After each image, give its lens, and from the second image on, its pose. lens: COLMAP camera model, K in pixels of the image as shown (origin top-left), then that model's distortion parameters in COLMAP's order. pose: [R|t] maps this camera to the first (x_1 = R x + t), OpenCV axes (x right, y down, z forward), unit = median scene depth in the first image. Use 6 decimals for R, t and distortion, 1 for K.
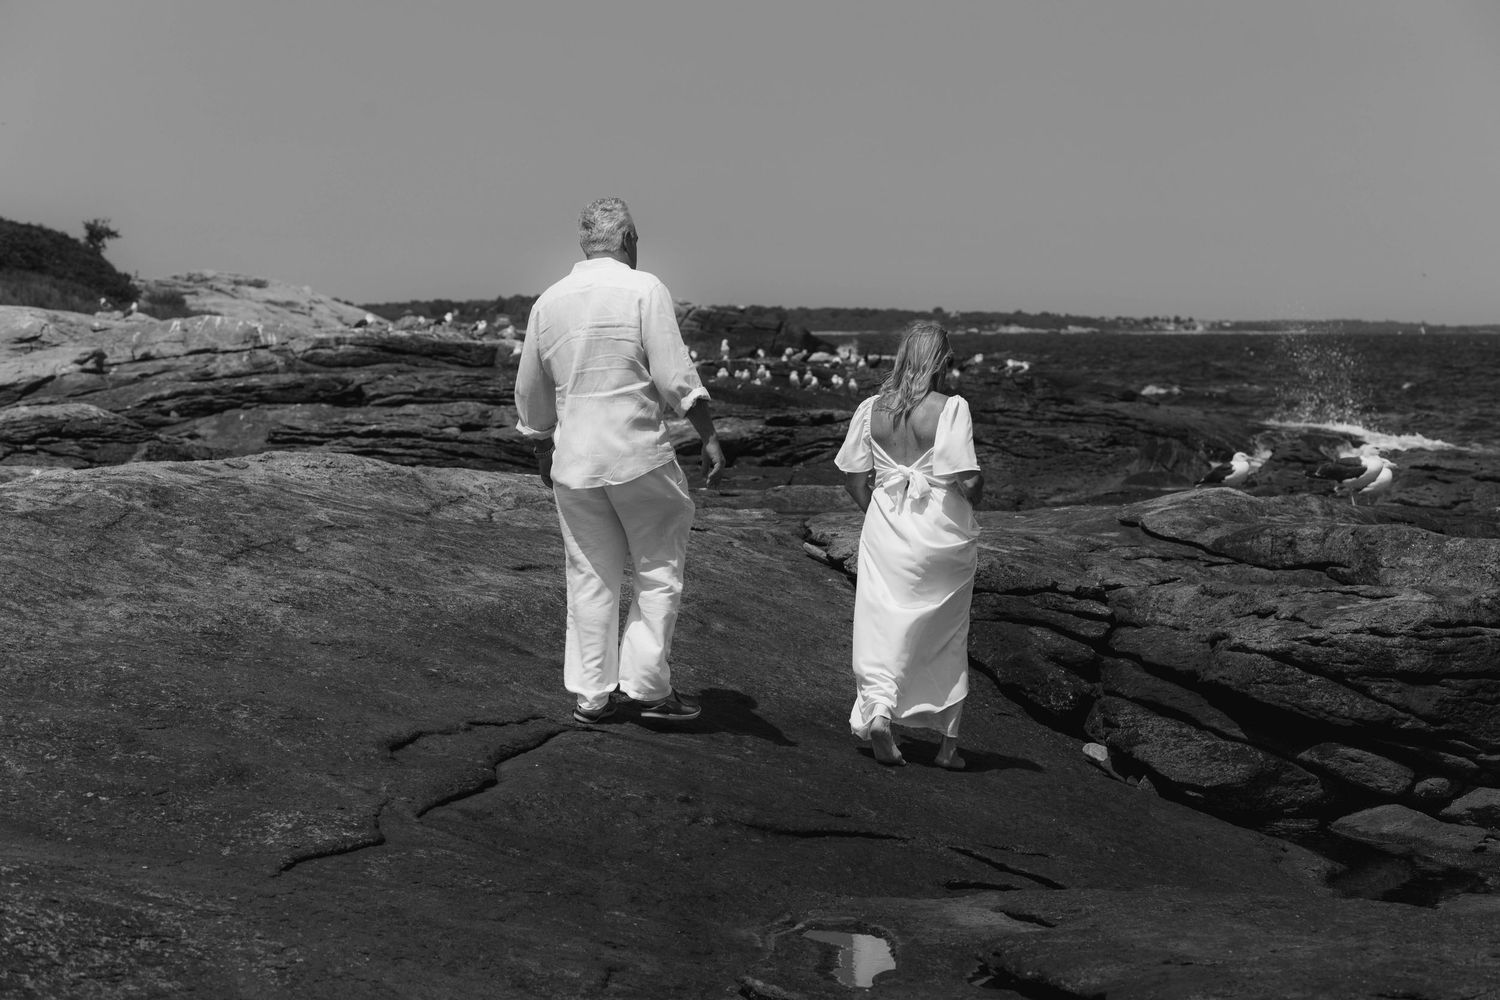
lens RADIAL K [[3774.2, 0, 745.7], [0, 3774.2, 540.1], [0, 0, 1]] dist [-0.011694, -0.184420]
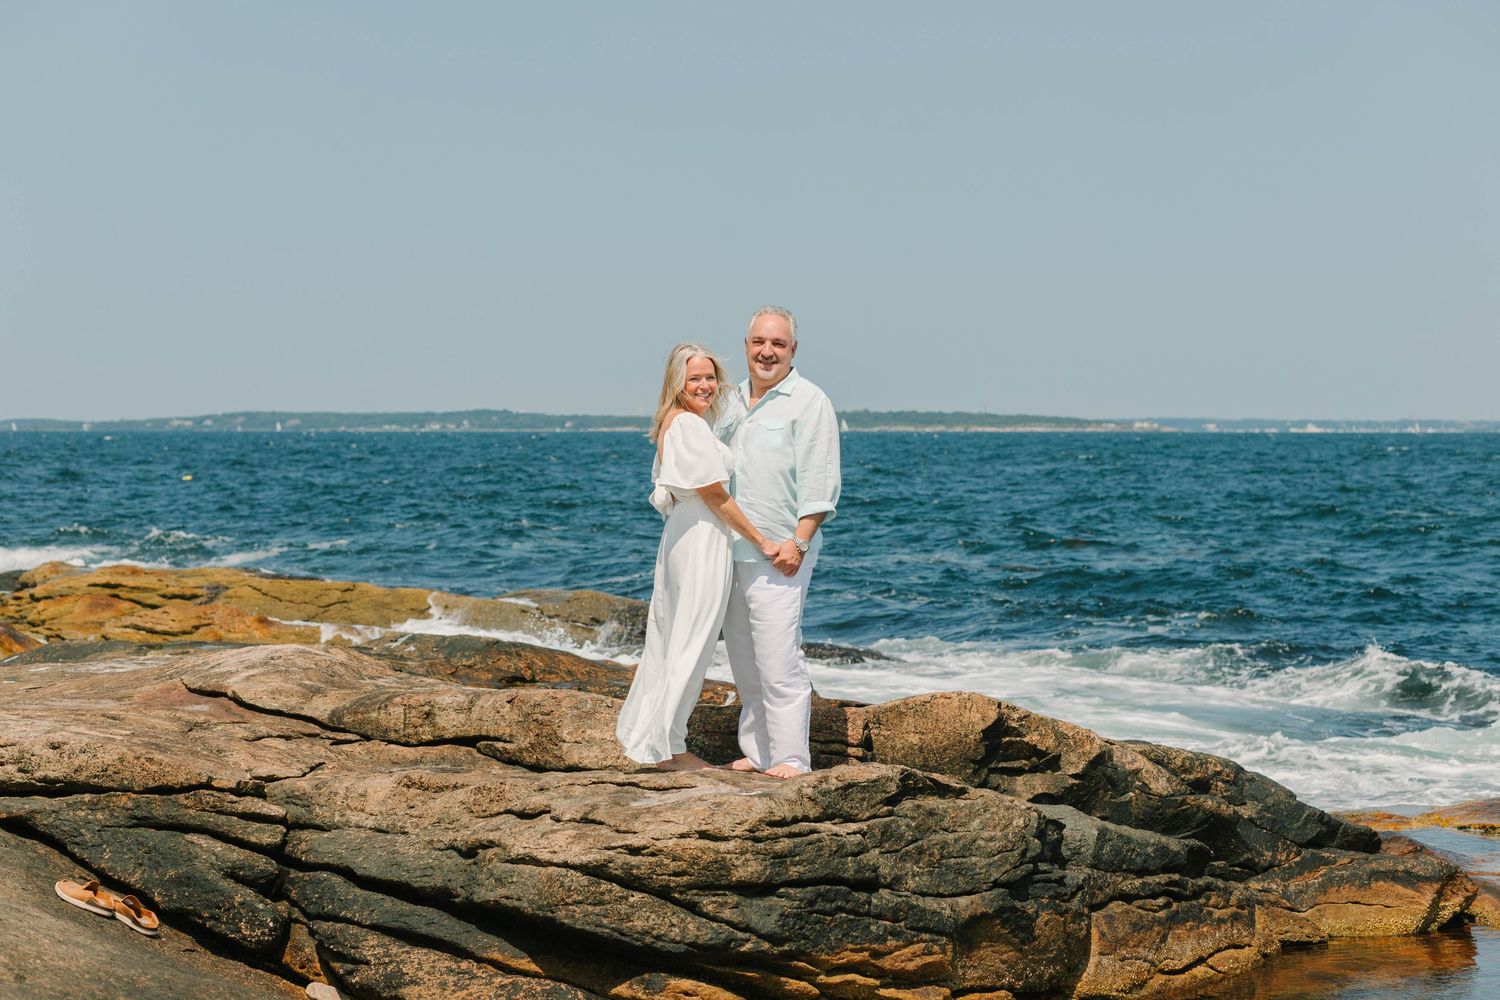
lens RADIAL K [[3767.5, 0, 862.0], [0, 3767.5, 498.5], [0, 0, 1]] dist [-0.014578, -0.307098]
pose [[0.905323, -0.006887, 0.424669, -0.142223], [0.022489, 0.999243, -0.031738, -0.021044], [-0.424129, 0.038284, 0.904792, 0.225094]]
